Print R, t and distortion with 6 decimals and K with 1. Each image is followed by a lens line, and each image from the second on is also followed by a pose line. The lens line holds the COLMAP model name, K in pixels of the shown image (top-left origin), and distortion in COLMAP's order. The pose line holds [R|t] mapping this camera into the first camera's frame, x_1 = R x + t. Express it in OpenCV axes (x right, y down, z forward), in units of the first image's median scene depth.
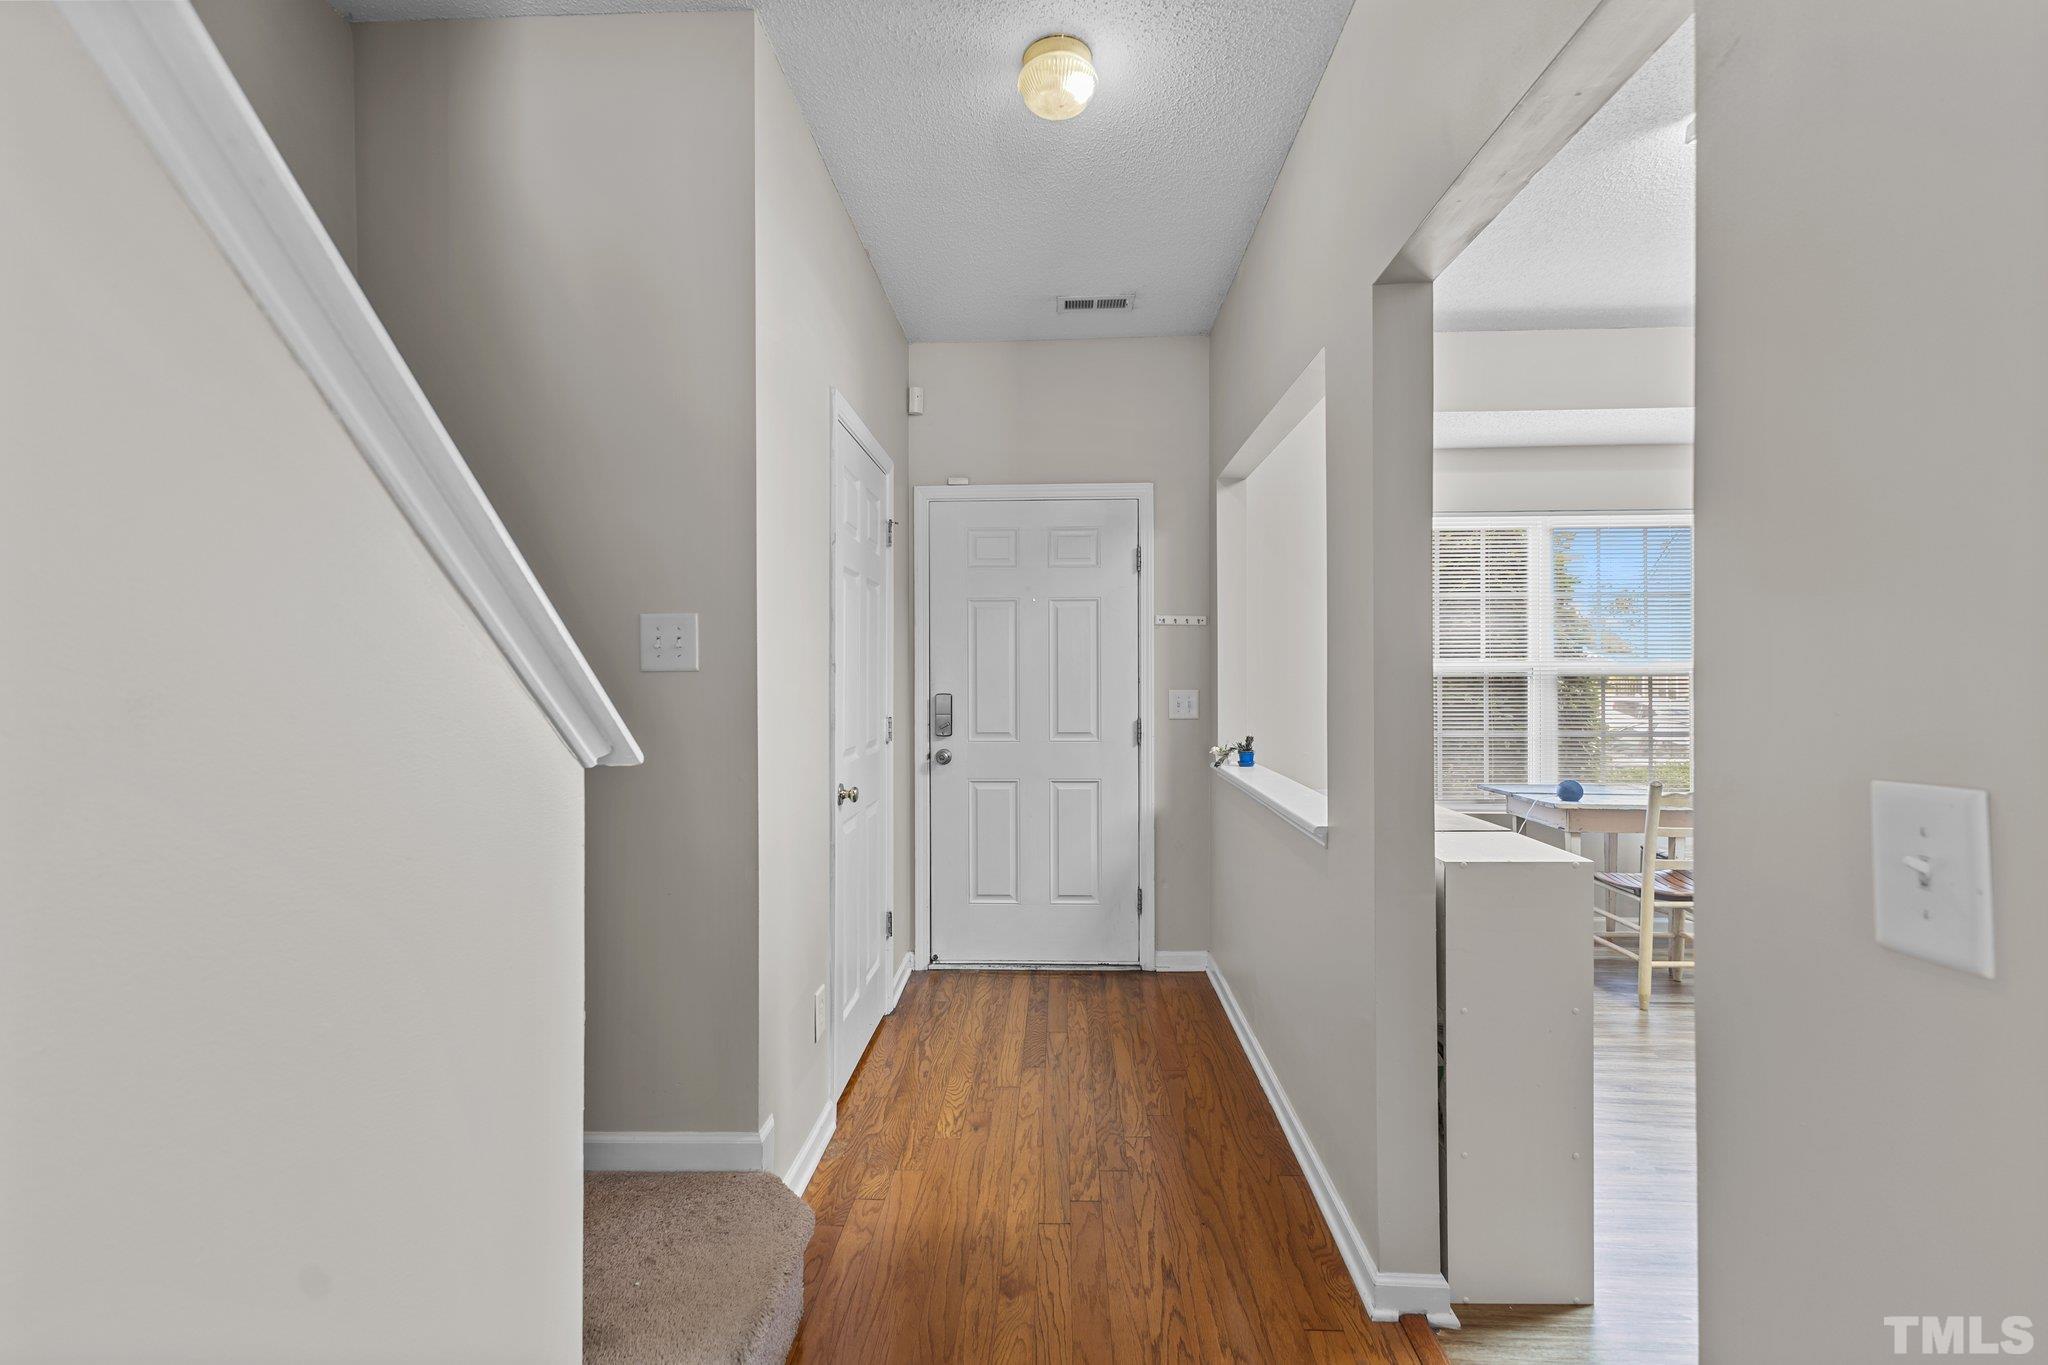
lens RADIAL K [[886.4, 0, 1008.1], [0, 886.4, 666.5], [0, 0, 1]] dist [0.015032, -0.004381]
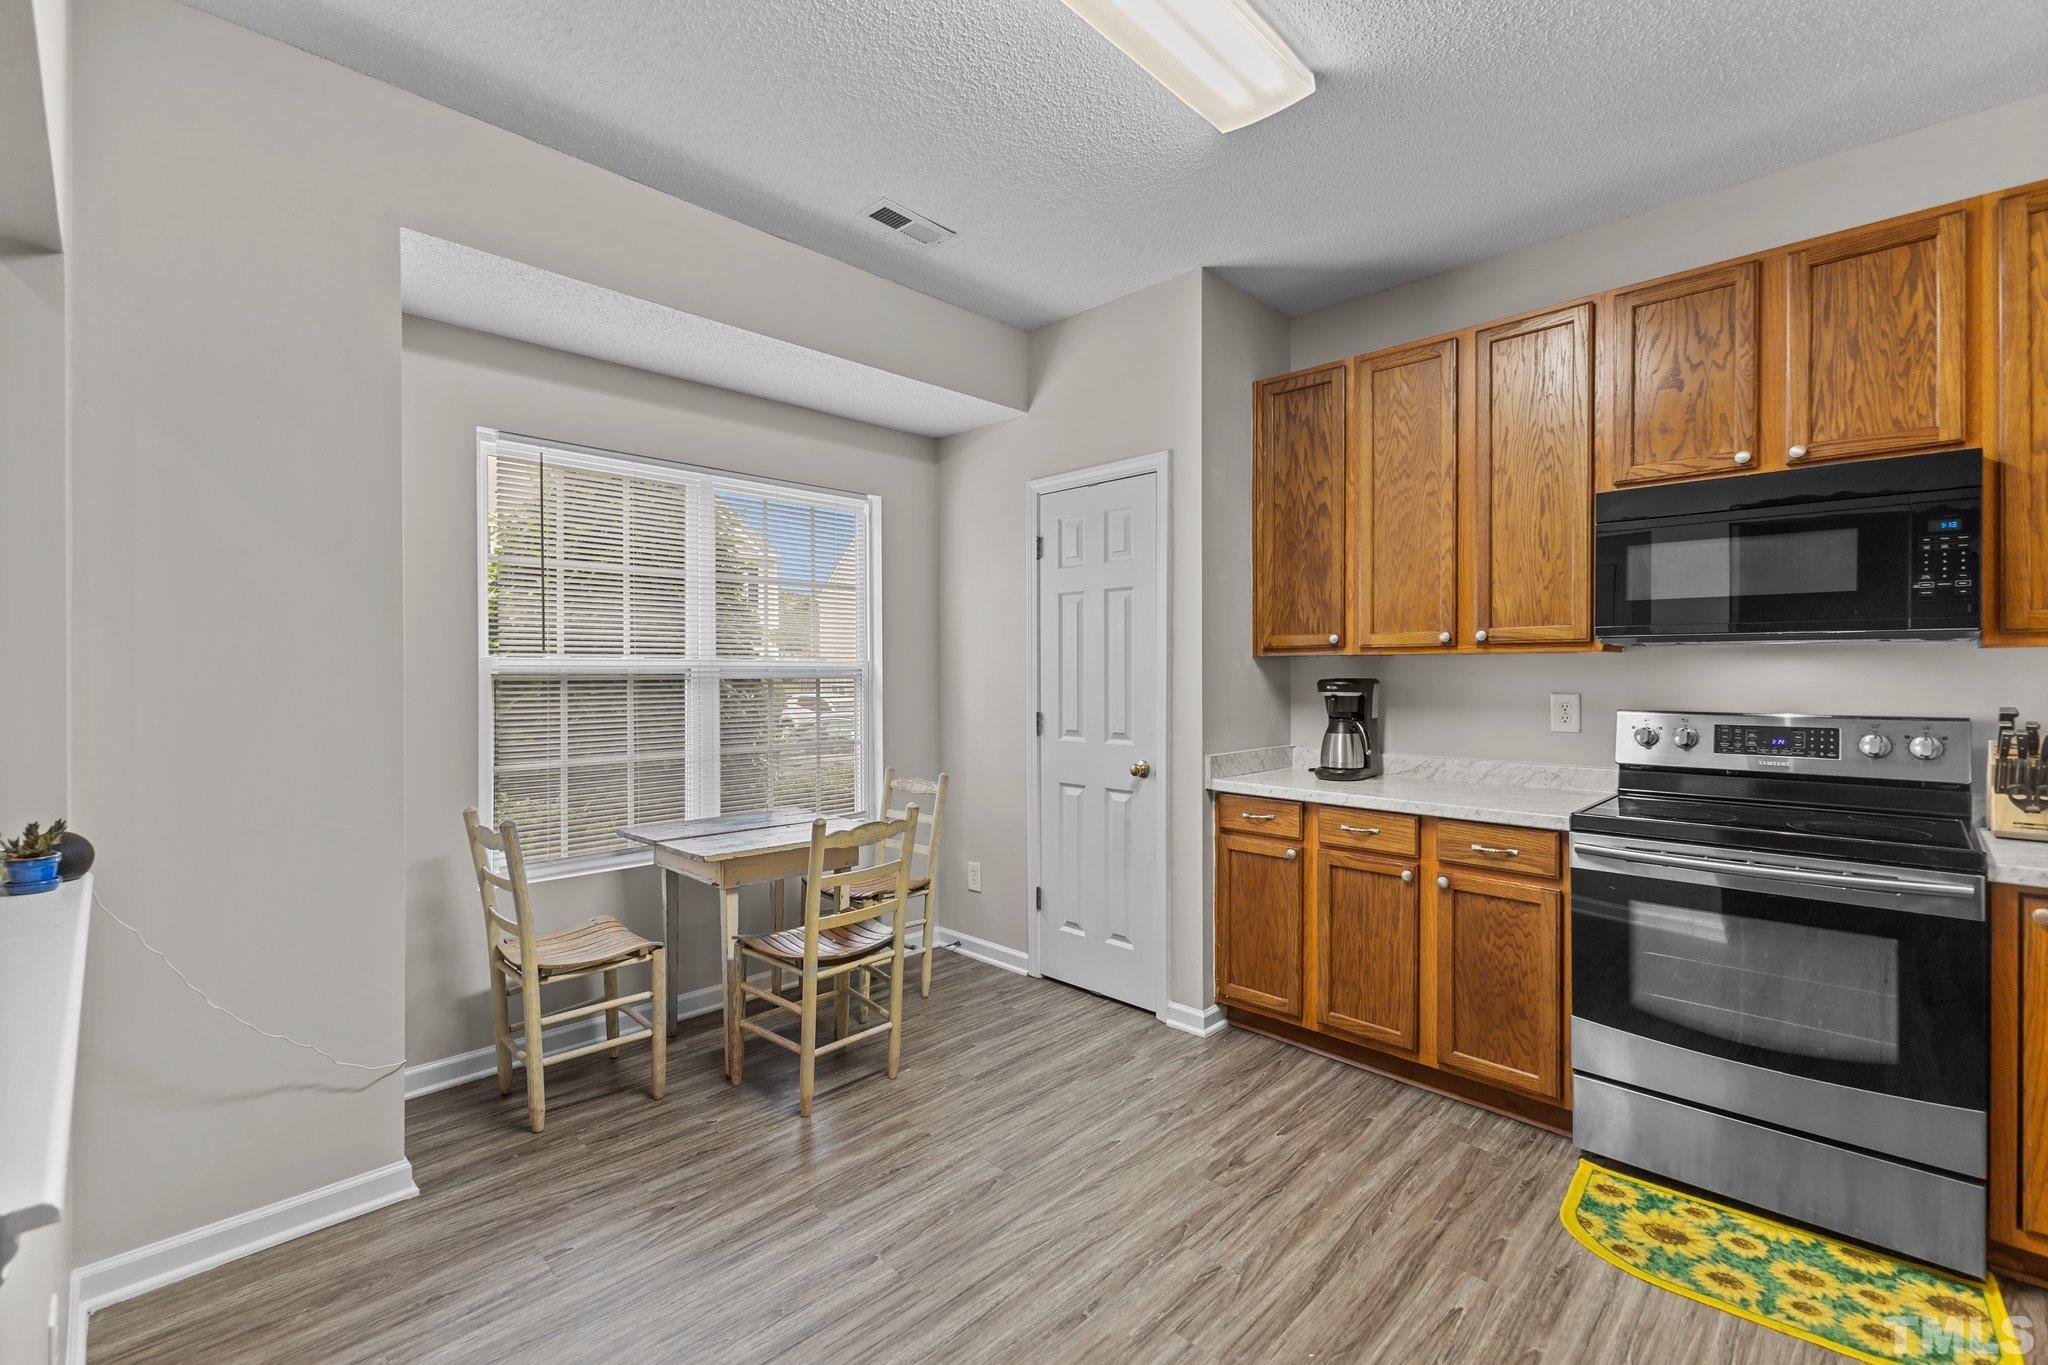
lens RADIAL K [[886.4, 0, 1028.5], [0, 886.4, 670.3], [0, 0, 1]] dist [0.015032, -0.004381]
pose [[0.660028, -0.009019, 0.751187, 0.213799], [0.002046, 0.999946, 0.010208, -0.003257], [-0.751238, -0.005201, 0.660011, 0.284029]]
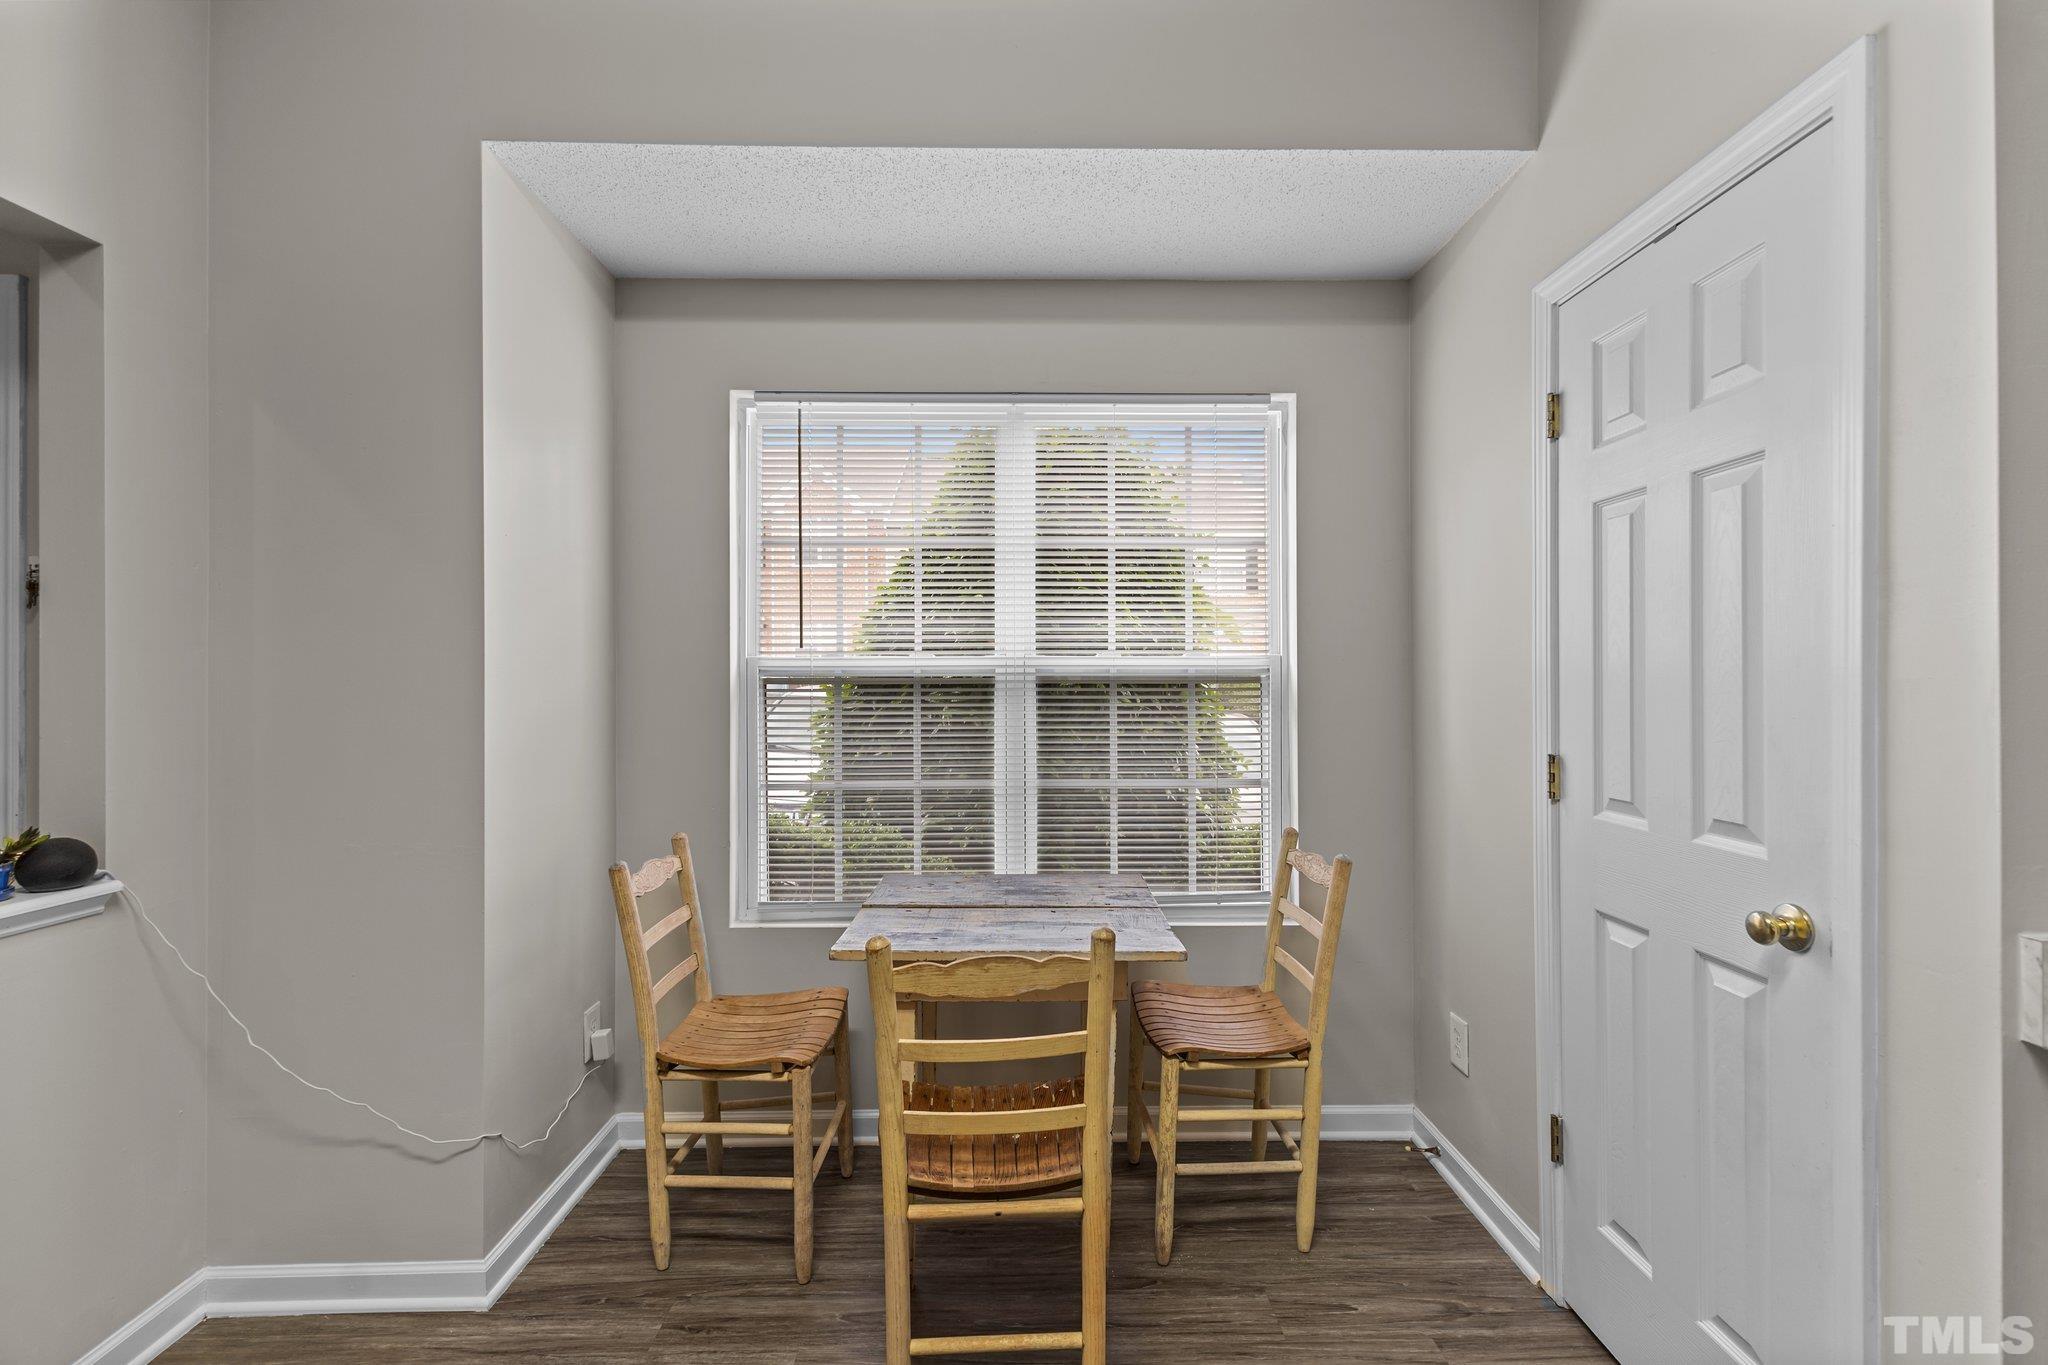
lens RADIAL K [[886.4, 0, 1021.4], [0, 886.4, 674.0], [0, 0, 1]] dist [0.015032, -0.004381]
pose [[0.997175, -0.011857, 0.074177, 0.588662], [0.011594, 0.999925, 0.003964, 0.003737], [-0.074219, -0.003093, 0.997237, 0.446293]]
